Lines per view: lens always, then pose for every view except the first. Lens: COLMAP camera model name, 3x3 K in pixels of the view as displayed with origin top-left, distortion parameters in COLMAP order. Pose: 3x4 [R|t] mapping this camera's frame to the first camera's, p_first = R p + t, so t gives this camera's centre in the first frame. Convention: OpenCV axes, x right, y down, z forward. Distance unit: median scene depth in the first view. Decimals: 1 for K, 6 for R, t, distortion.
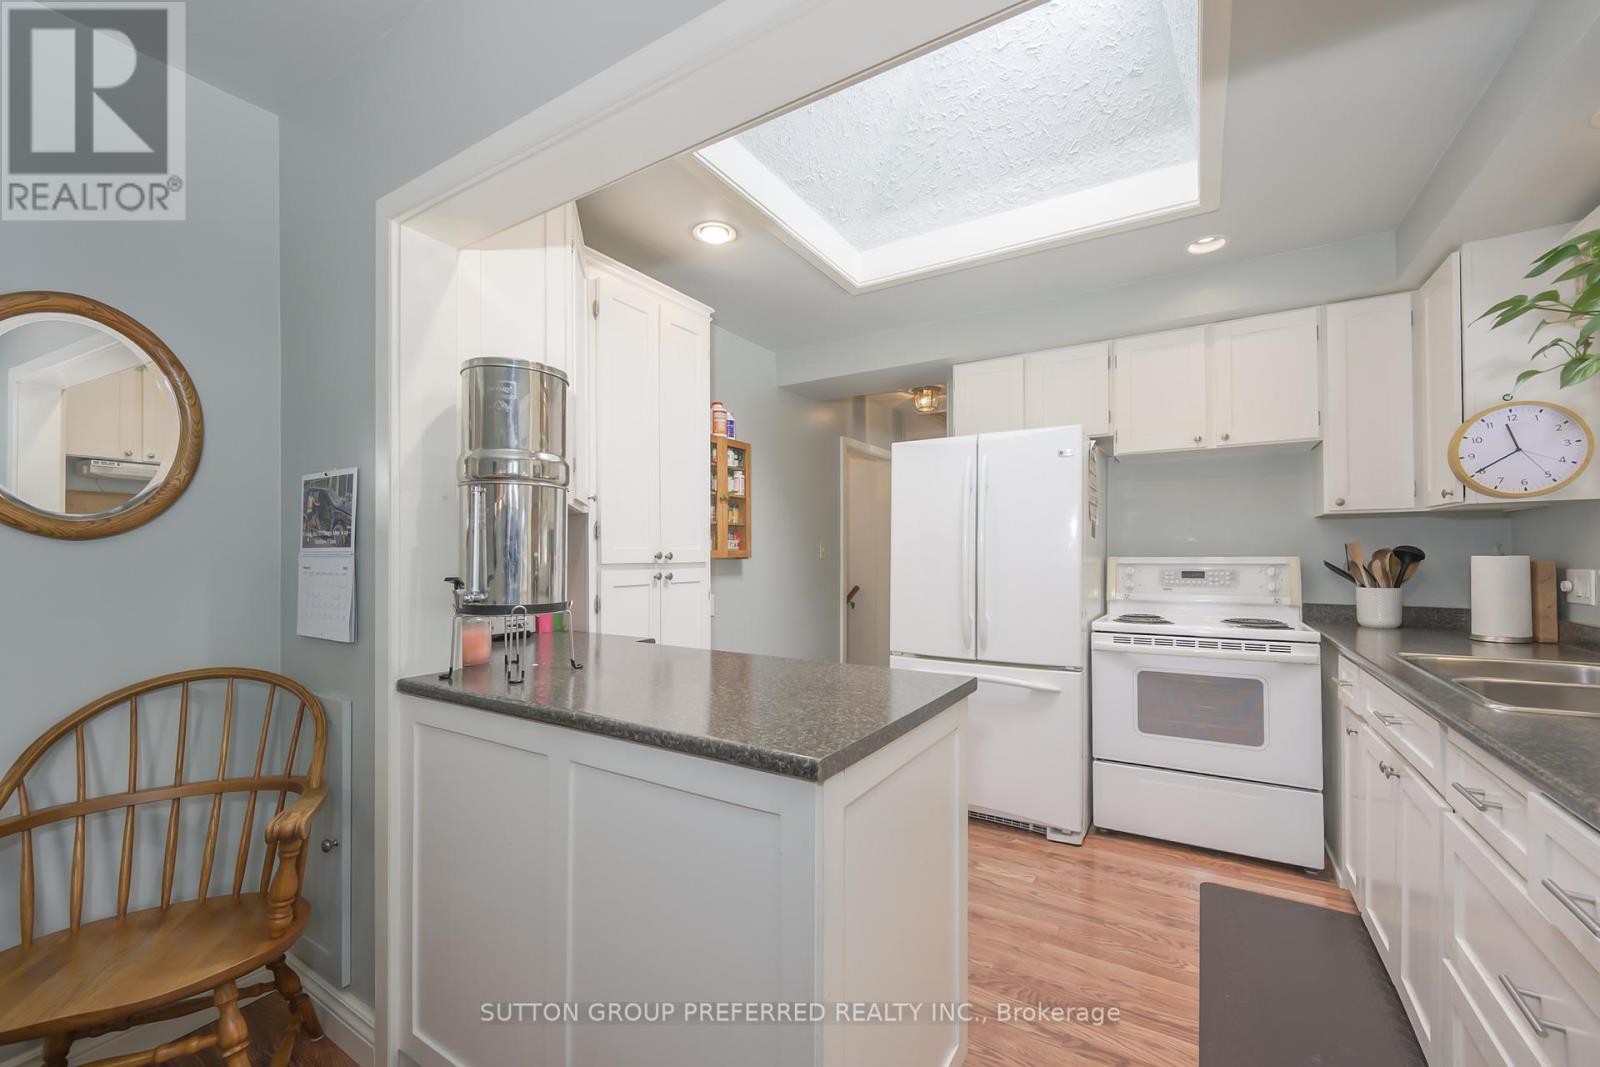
lens RADIAL K [[619.5, 0, 843.3], [0, 619.5, 547.2], [0, 0, 1]] dist [-0.000258, 0.000175]
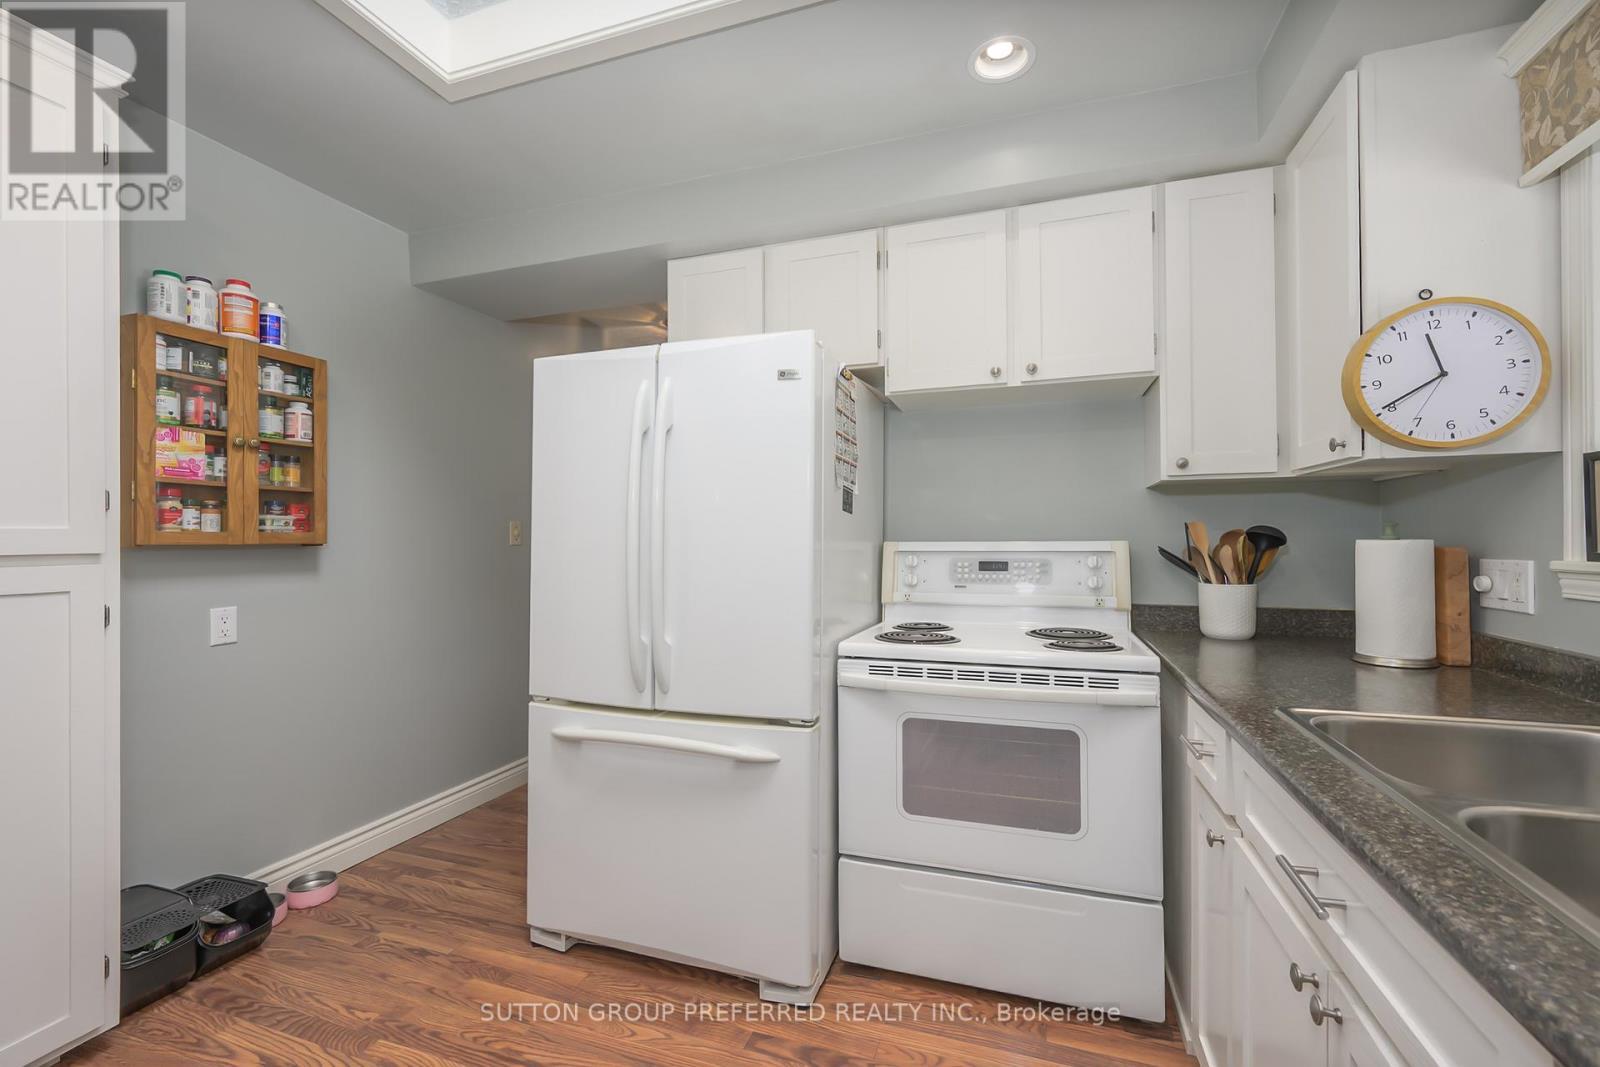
lens RADIAL K [[632.8, 0, 792.8], [0, 632.8, 532.4], [0, 0, 1]] dist [0.001206, 0.000043]
pose [[0.987289, 0.000112, 0.158935, 0.252238], [-0.000545, 0.999996, 0.002680, 0.003856], [-0.158934, -0.002733, 0.987285, 0.360373]]
